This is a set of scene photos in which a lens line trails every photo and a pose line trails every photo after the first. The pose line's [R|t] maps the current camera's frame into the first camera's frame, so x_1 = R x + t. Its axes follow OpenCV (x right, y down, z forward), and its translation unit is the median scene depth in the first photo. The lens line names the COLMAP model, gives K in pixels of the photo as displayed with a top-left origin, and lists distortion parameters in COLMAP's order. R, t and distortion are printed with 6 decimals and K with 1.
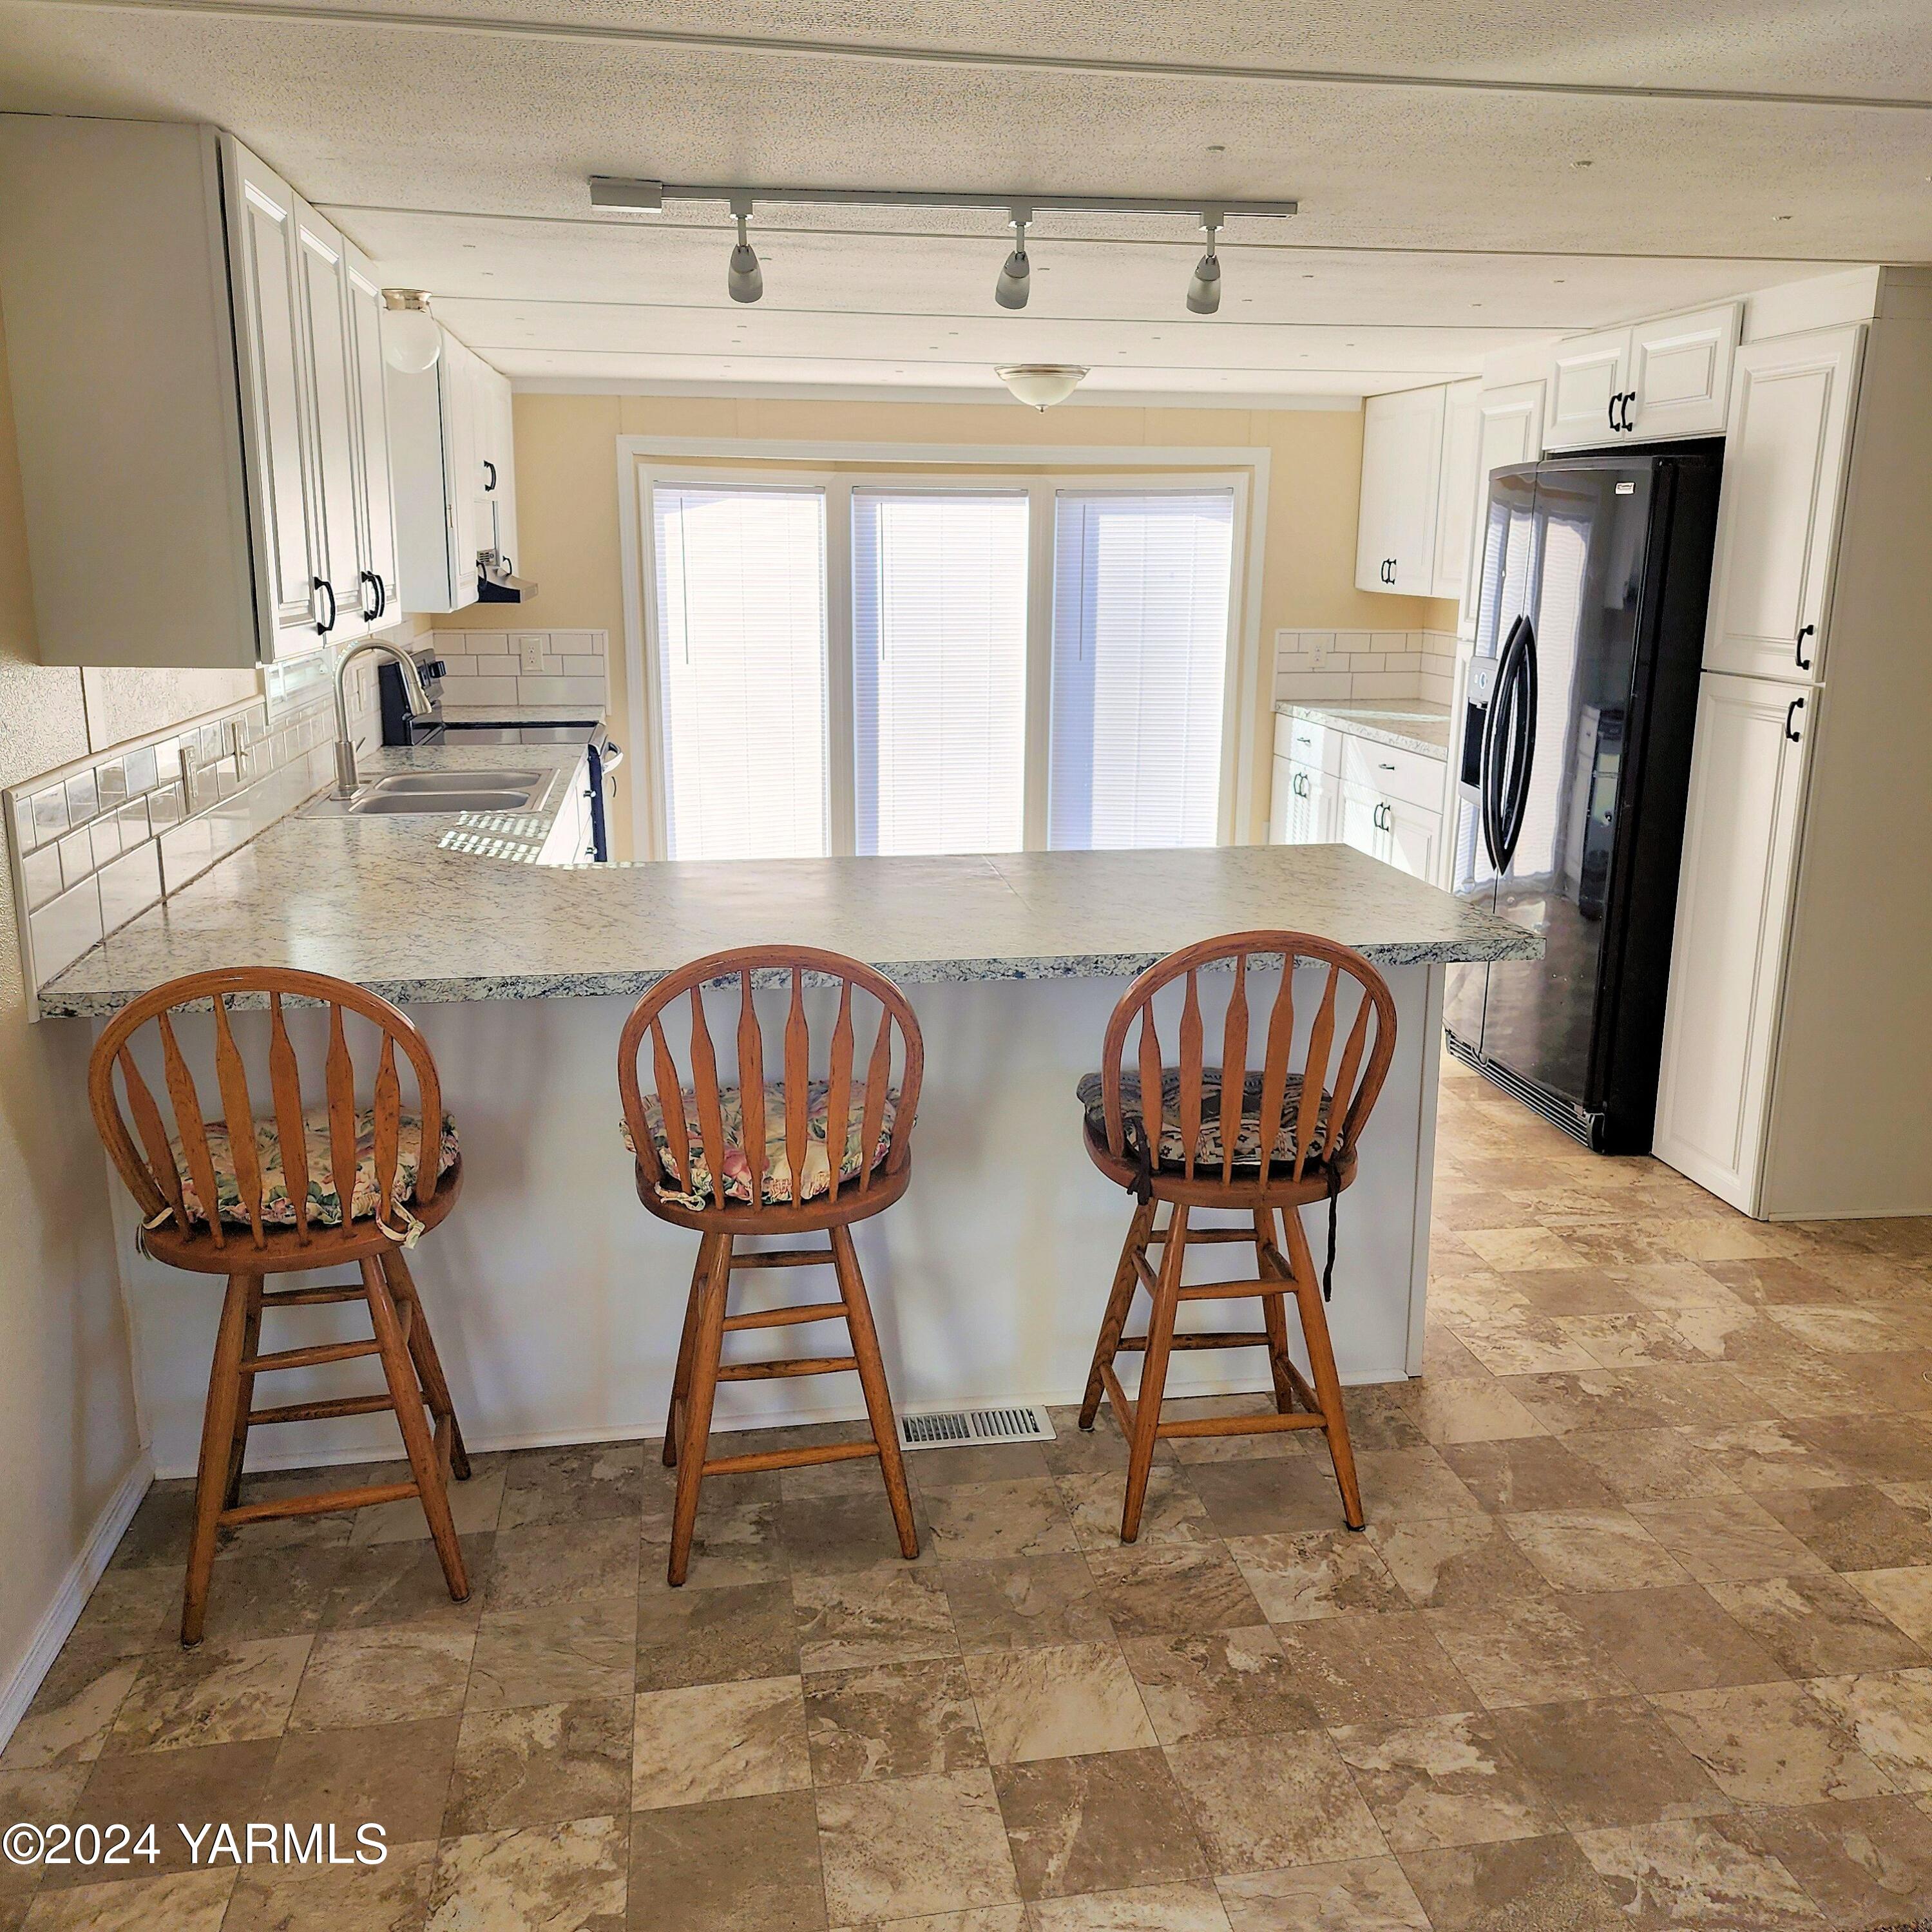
lens RADIAL K [[1727.4, 0, 980.6], [0, 1727.4, 961.2], [0, 0, 1]] dist [0.066806, -0.040002]
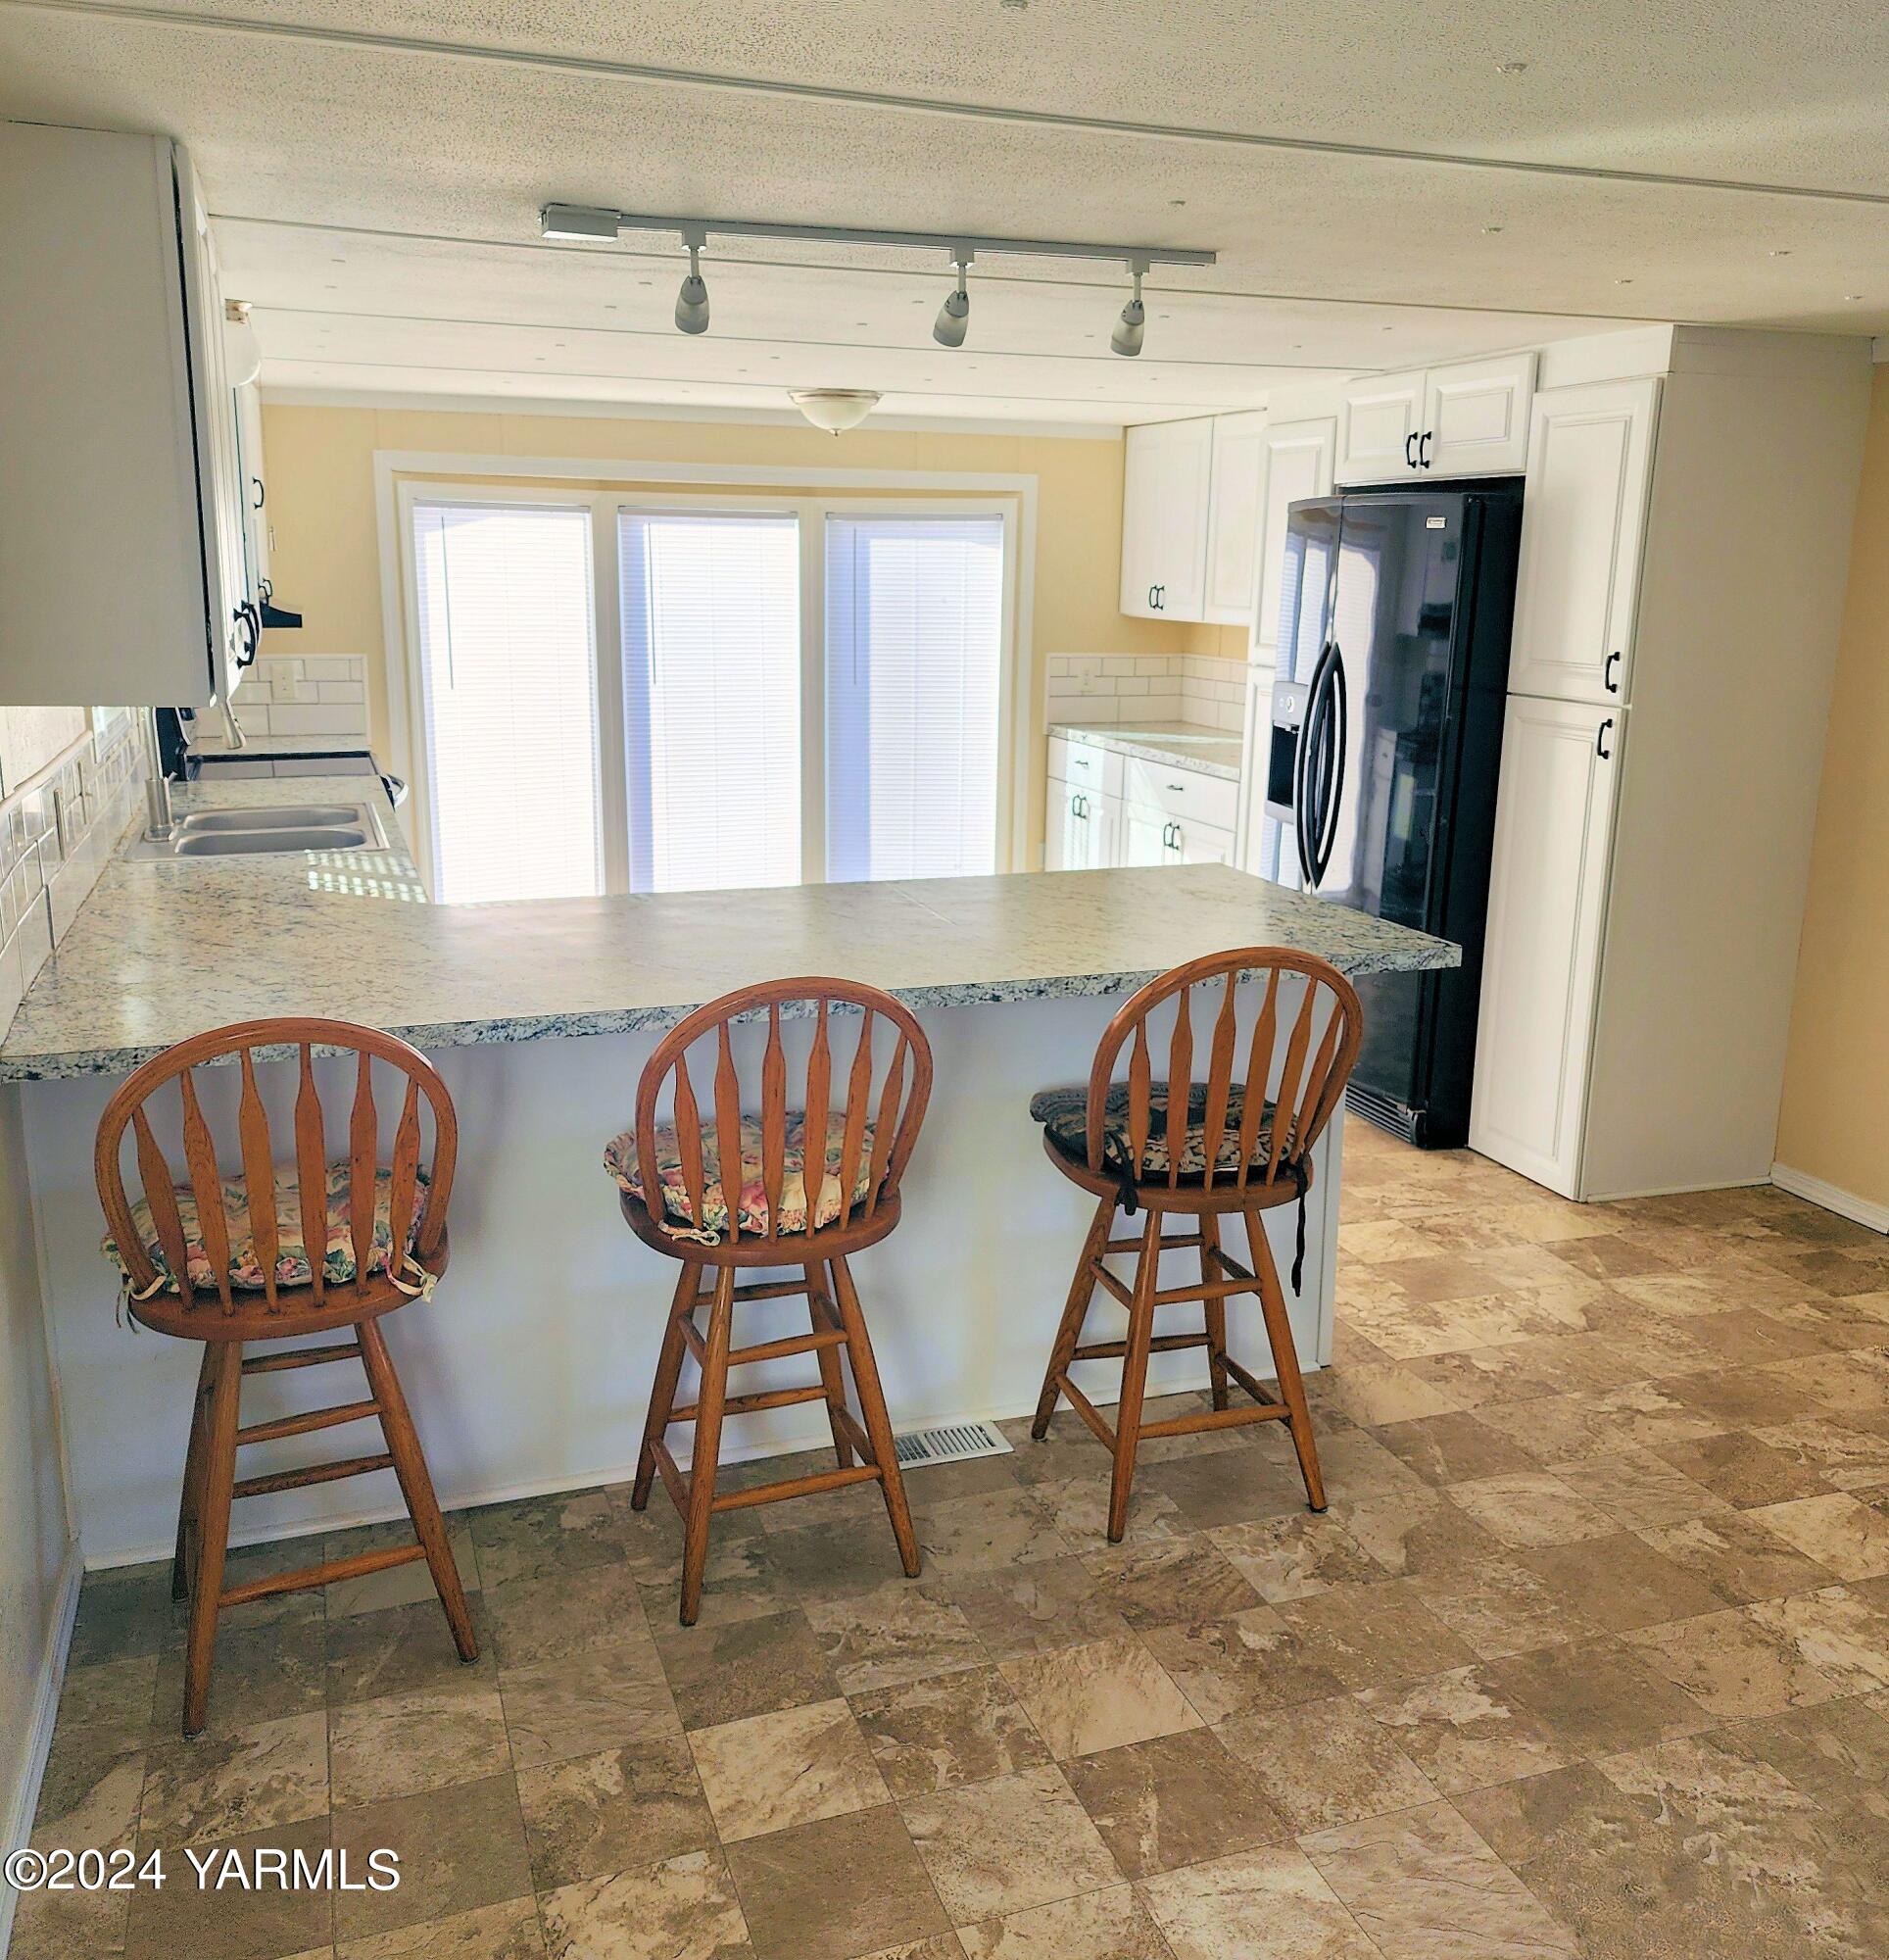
lens RADIAL K [[1766.9, 0, 944.4], [0, 1766.9, 988.2], [0, 0, 1]] dist [0.067786, -0.039062]
pose [[0.984424, -0.036107, 0.172065, -0.189679], [0.036034, 0.999344, 0.003550, -0.003047], [-0.172081, 0.002706, 0.985079, -0.027118]]
